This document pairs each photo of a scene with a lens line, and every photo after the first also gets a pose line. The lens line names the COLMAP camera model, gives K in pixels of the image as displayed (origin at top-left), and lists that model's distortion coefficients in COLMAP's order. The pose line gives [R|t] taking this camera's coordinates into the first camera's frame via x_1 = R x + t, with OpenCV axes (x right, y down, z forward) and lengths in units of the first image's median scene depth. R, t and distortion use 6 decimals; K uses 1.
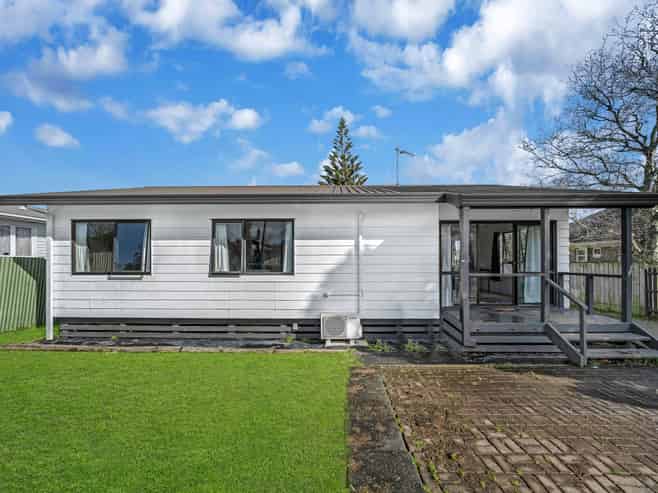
lens RADIAL K [[259.9, 0, 329.0], [0, 259.9, 246.5], [0, 0, 1]] dist [-0.003207, -0.000362]
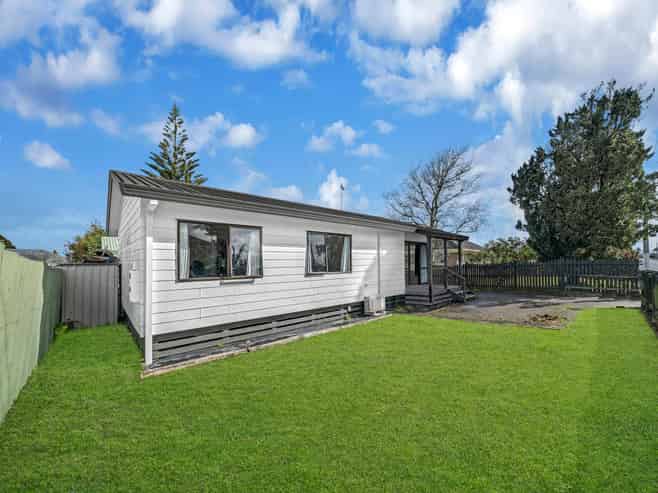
lens RADIAL K [[259.9, 0, 329.0], [0, 259.9, 246.5], [0, 0, 1]] dist [-0.003207, -0.000362]
pose [[0.727325, 0.034064, 0.685447, -1.224529], [-0.022227, 0.999413, -0.026082, 0.000539], [-0.685933, 0.003735, 0.727655, 0.016920]]
